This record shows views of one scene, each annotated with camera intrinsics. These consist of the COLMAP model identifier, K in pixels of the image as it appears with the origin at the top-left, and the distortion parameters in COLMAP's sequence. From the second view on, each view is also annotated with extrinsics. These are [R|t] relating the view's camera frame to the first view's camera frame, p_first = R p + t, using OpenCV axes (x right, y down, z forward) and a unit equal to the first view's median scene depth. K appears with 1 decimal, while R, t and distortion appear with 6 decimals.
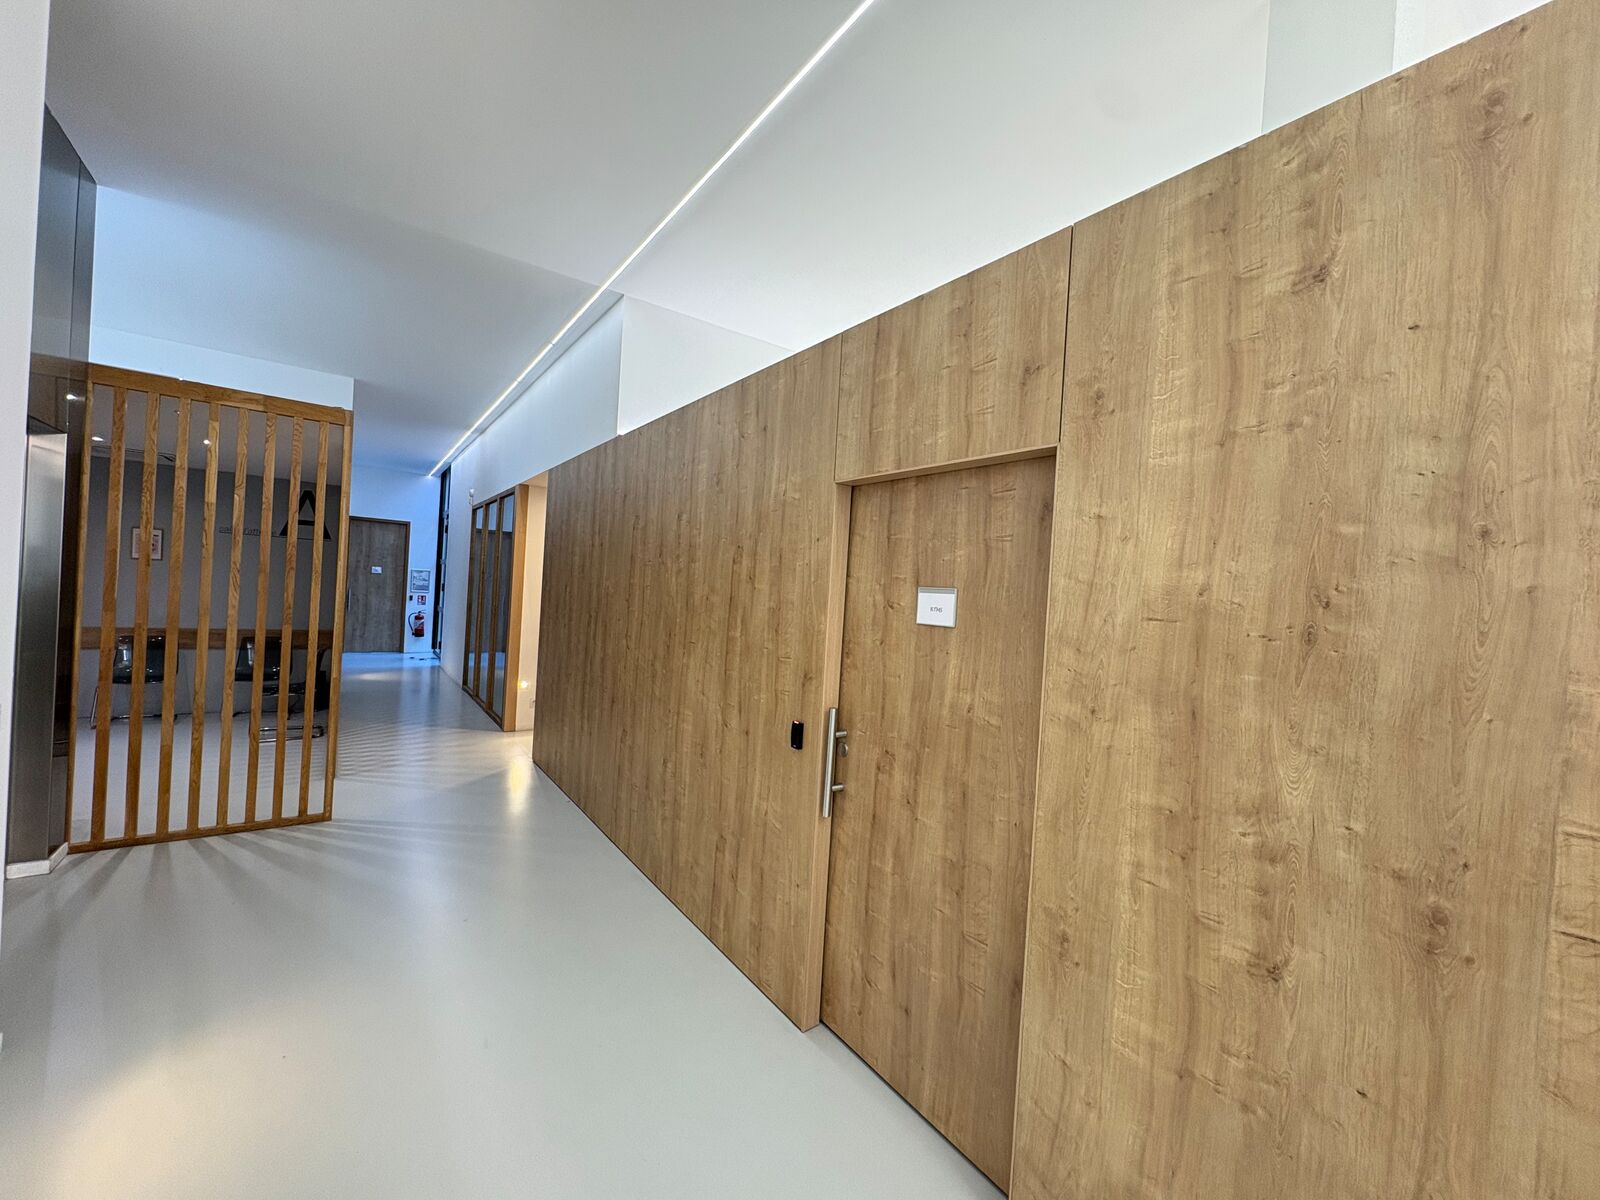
lens RADIAL K [[633.5, 0, 801.6], [0, 633.5, 600.8], [0, 0, 1]] dist [-0.000143, 0.000304]
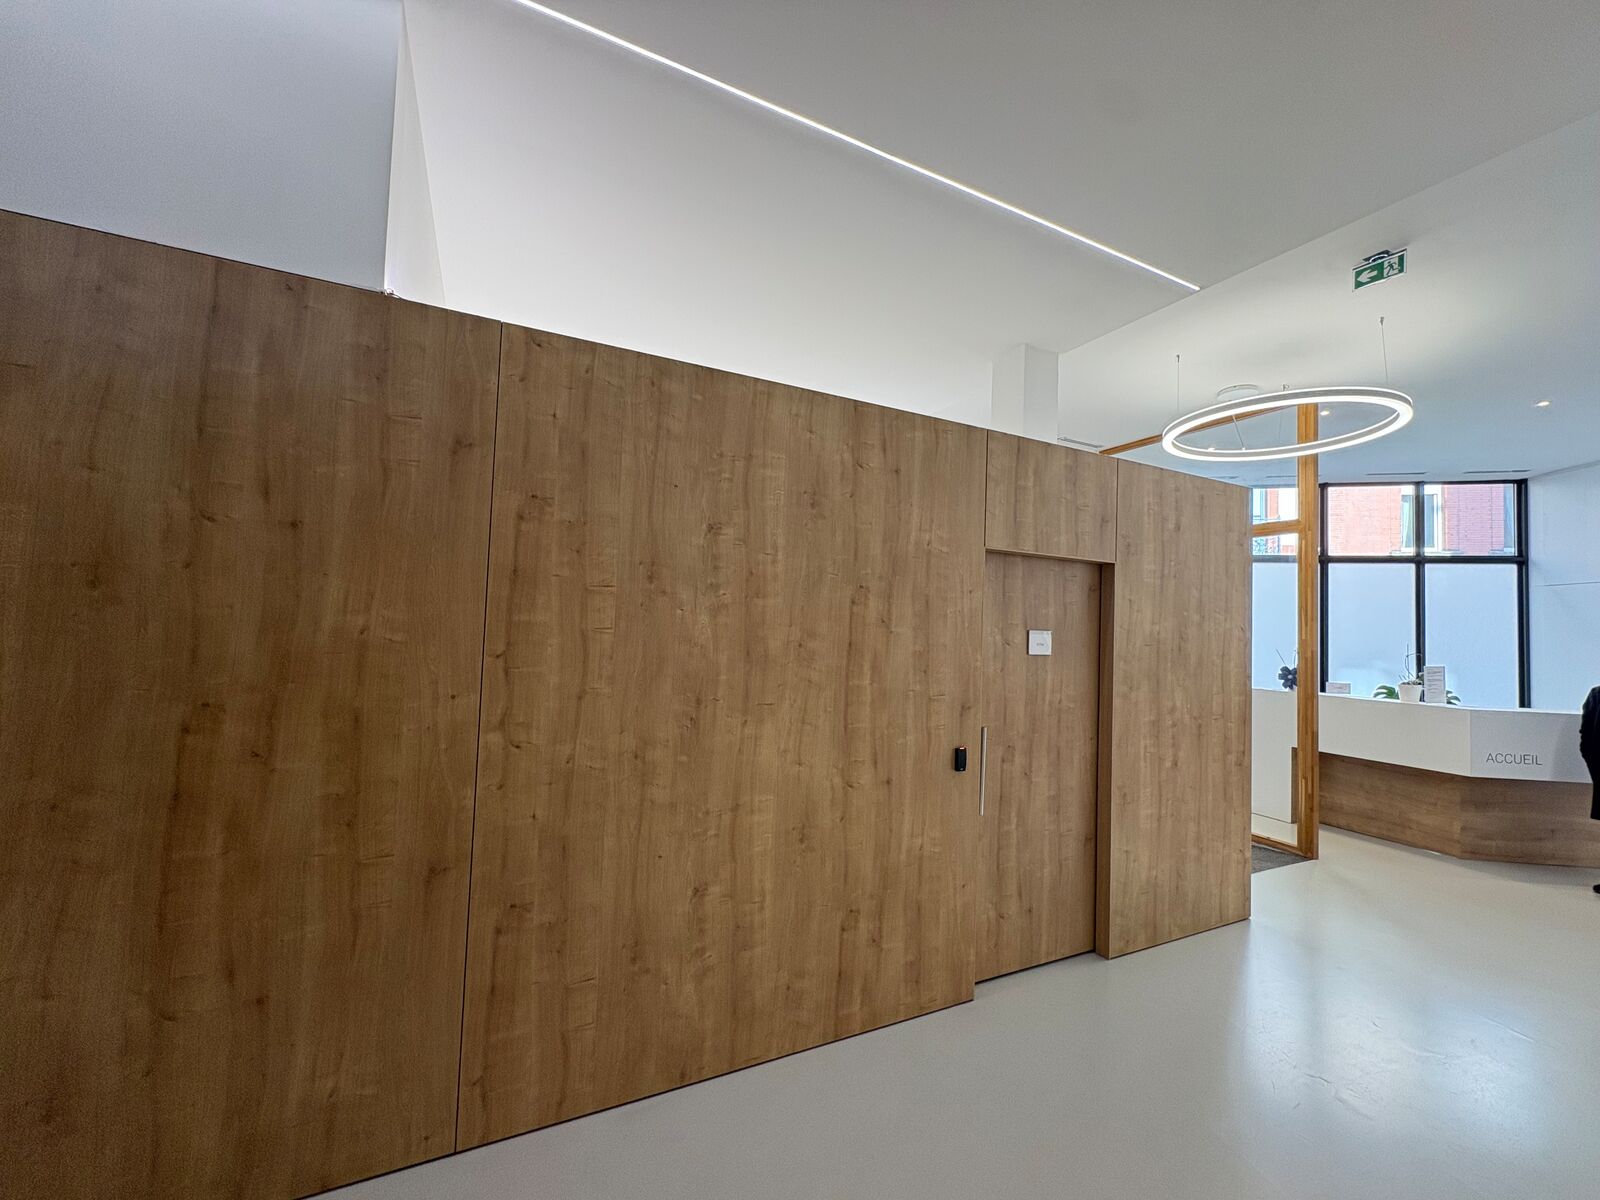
lens RADIAL K [[633.5, 0, 801.2], [0, 633.5, 595.0], [0, 0, 1]] dist [-0.000143, 0.000304]
pose [[0.172485, -0.010478, 0.984956, -1.797300], [-0.018862, 0.999725, 0.013938, -0.149536], [-0.984832, -0.020982, 0.172240, 1.642275]]
